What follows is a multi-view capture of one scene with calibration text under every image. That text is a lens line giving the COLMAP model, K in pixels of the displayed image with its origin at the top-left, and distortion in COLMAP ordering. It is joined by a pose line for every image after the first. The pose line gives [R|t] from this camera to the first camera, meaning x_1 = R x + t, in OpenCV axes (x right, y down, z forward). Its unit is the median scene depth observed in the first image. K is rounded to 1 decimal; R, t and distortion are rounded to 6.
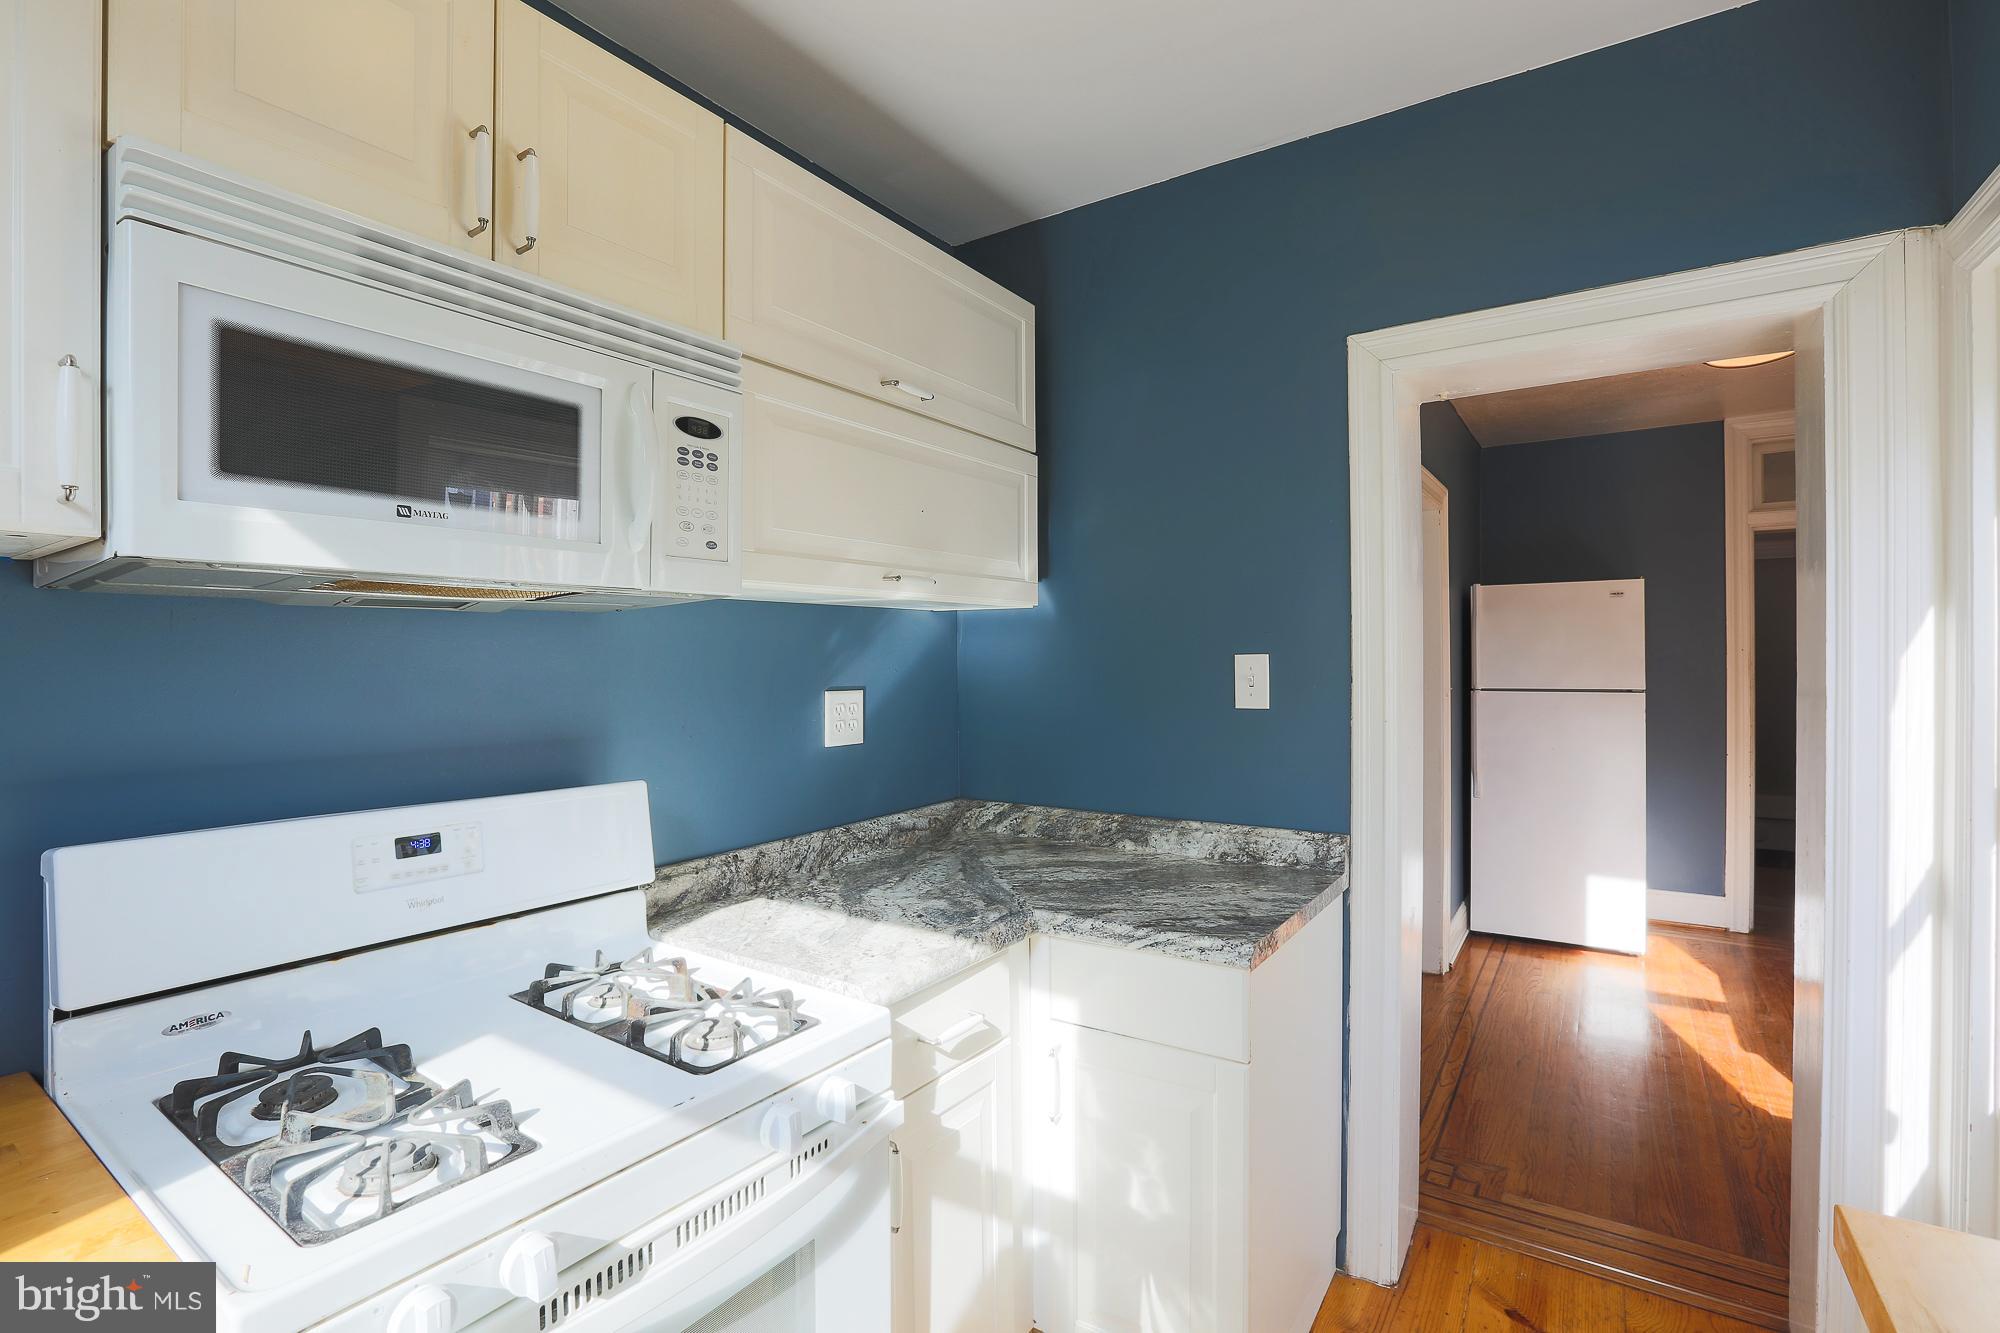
lens RADIAL K [[905.2, 0, 1020.4], [0, 905.2, 643.1], [0, 0, 1]] dist [-0.057611, 0.015319]
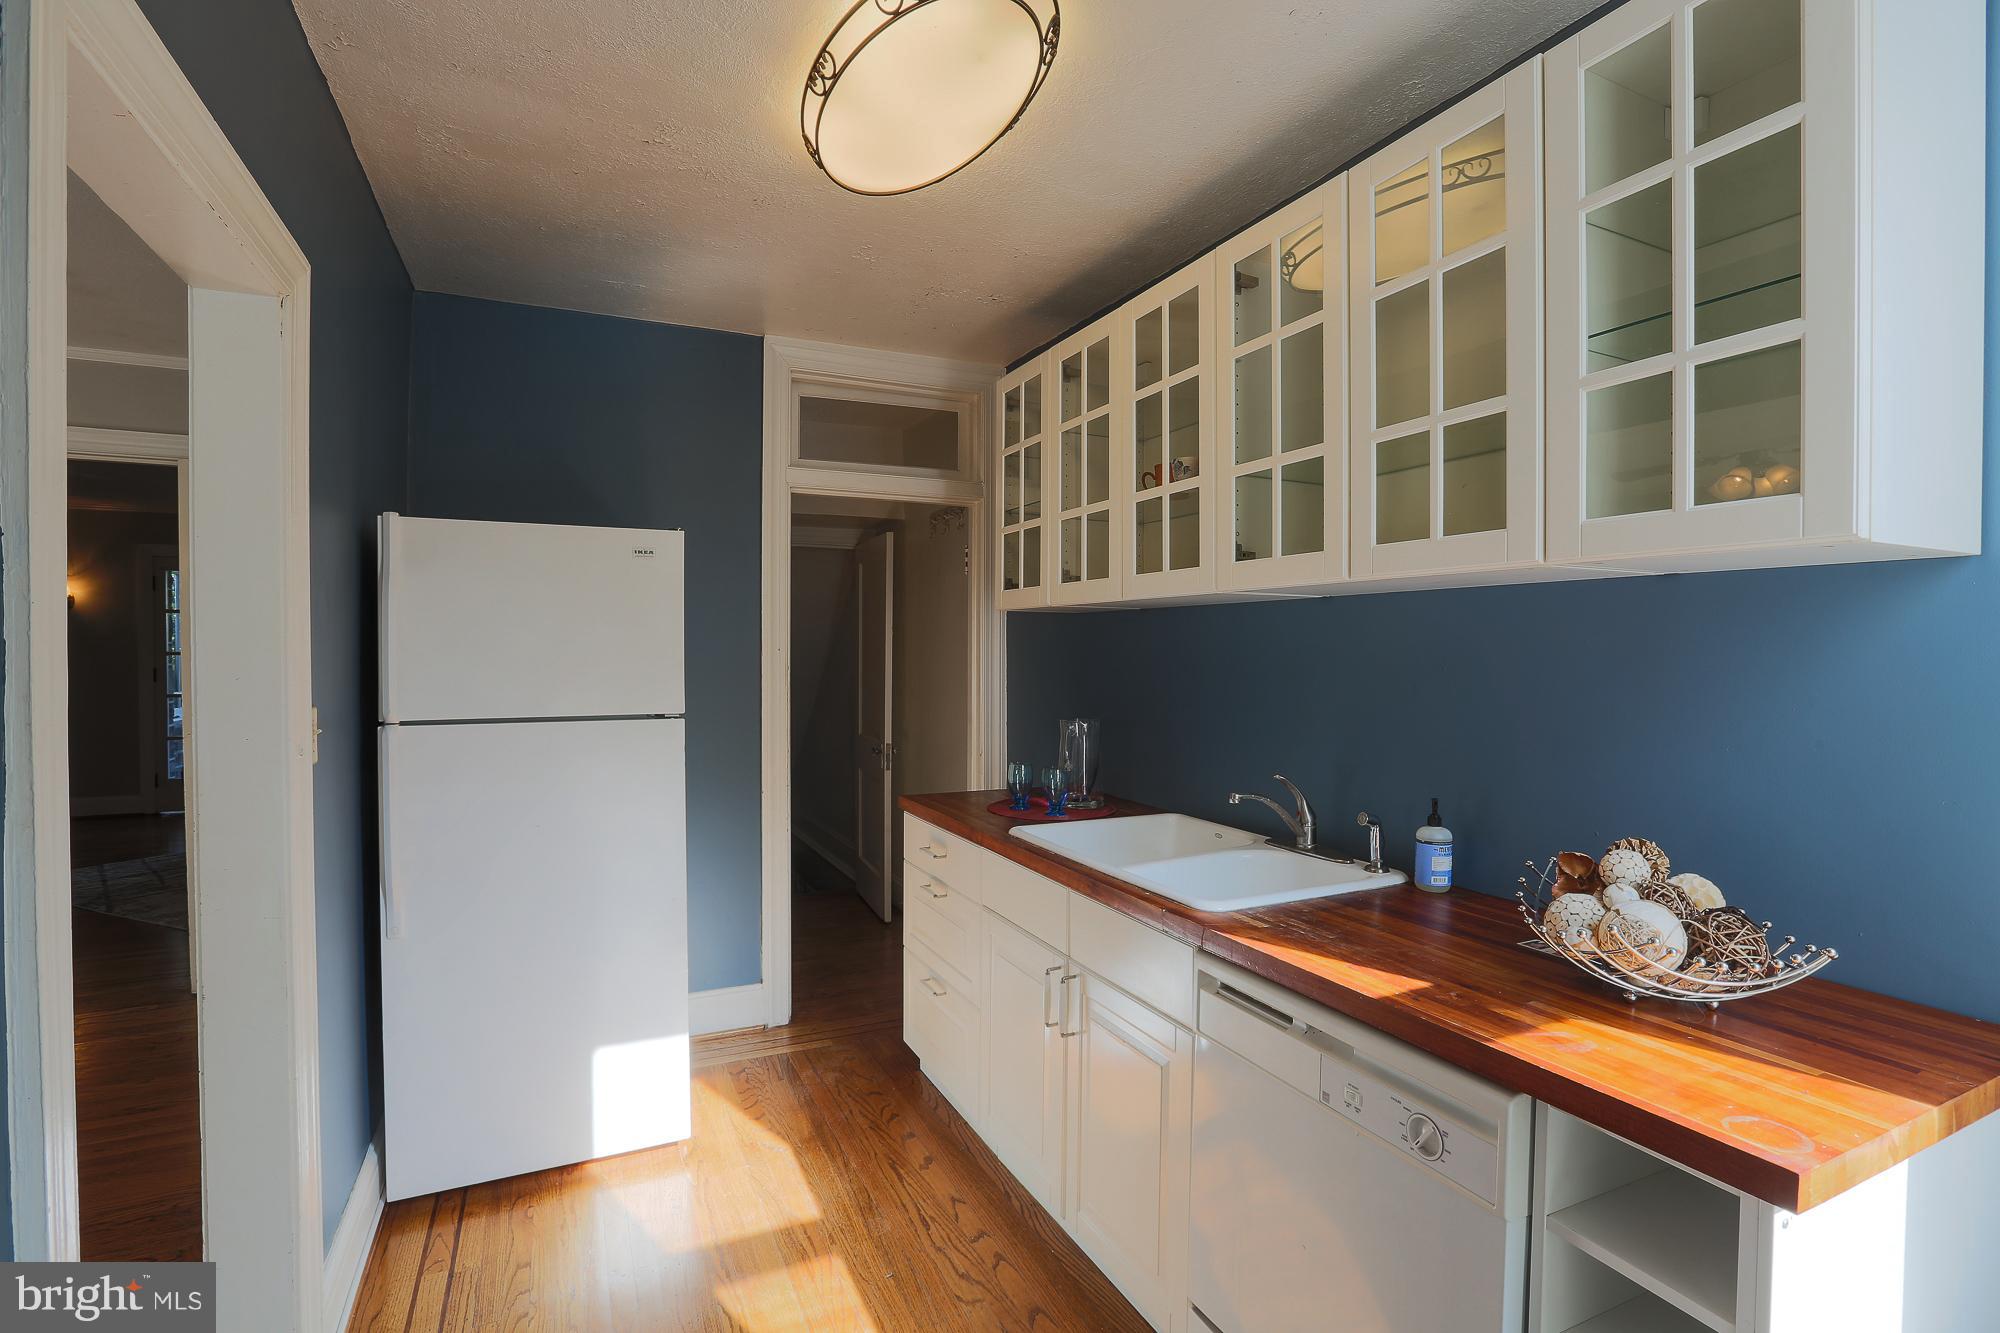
lens RADIAL K [[933.6, 0, 994.2], [0, 933.6, 672.5], [0, 0, 1]] dist [-0.058840, 0.024927]
pose [[0.522907, -0.012491, 0.852298, 0.258730], [-0.014660, 0.999613, 0.023644, 0.006171], [-0.852264, -0.024858, 0.522521, 0.455271]]
